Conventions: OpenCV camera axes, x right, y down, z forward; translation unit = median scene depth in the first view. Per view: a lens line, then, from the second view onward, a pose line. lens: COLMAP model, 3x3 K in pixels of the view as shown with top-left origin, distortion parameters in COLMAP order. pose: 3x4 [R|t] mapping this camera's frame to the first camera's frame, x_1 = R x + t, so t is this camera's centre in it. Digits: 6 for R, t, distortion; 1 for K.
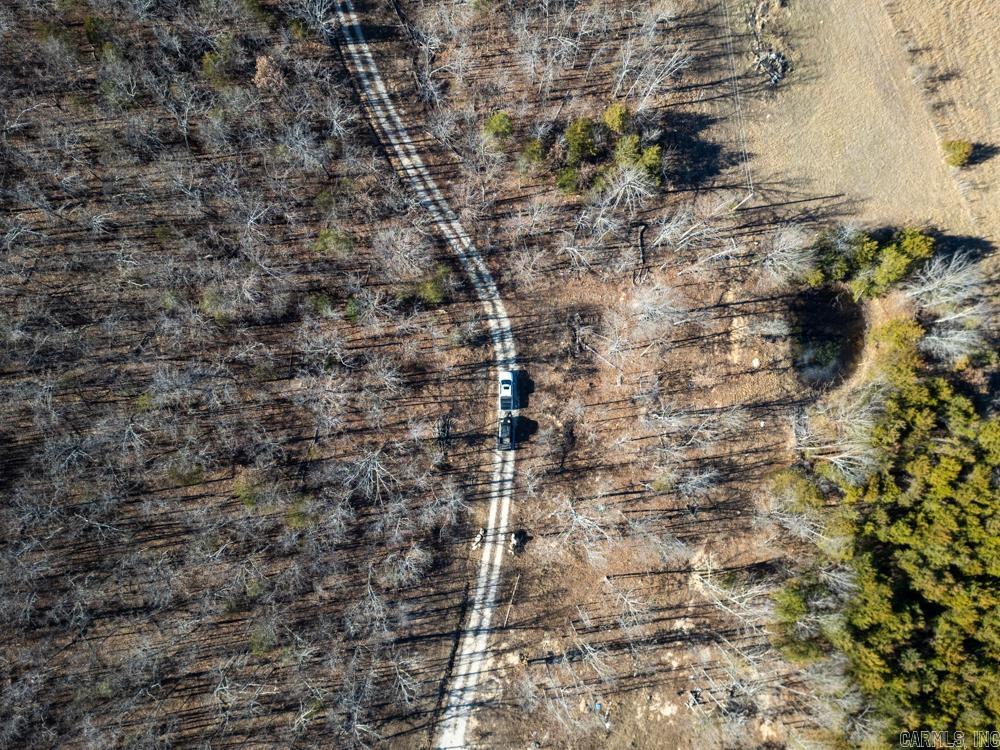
lens RADIAL K [[697.8, 0, 509.3], [0, 697.8, 395.3], [0, 0, 1]] dist [0.081304, -0.074465]
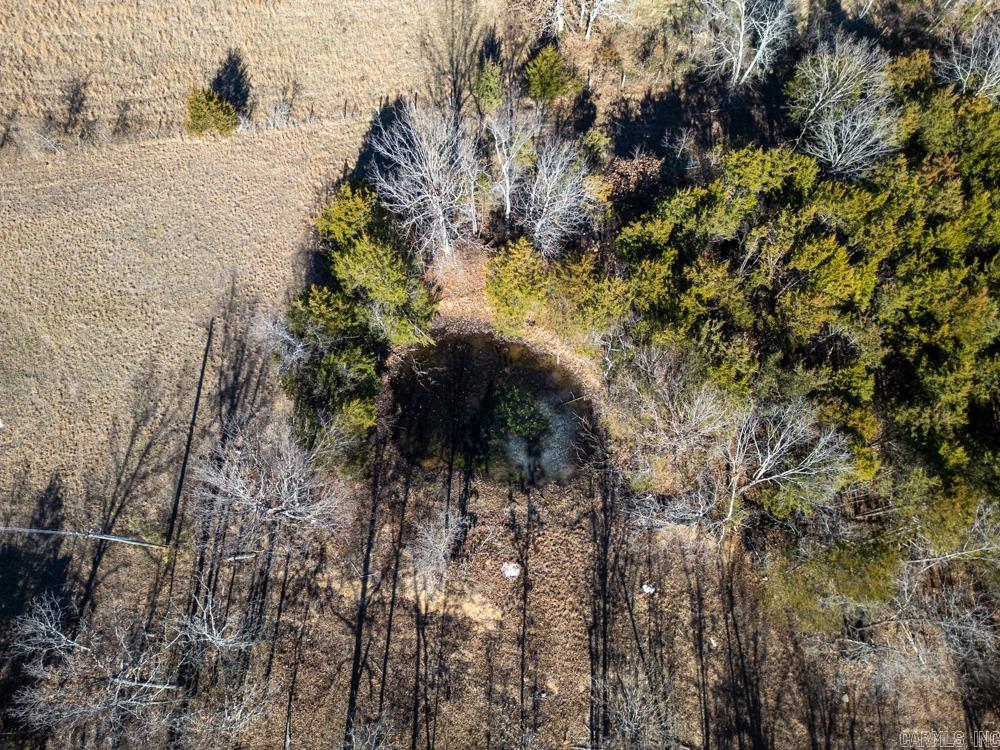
lens RADIAL K [[697.8, 0, 509.3], [0, 697.8, 395.3], [0, 0, 1]] dist [0.081304, -0.074465]
pose [[0.230557, -0.928462, 0.291208, 0.334701], [0.972908, 0.225222, -0.052200, -0.048367], [-0.017120, 0.295354, 0.955235, 0.559349]]
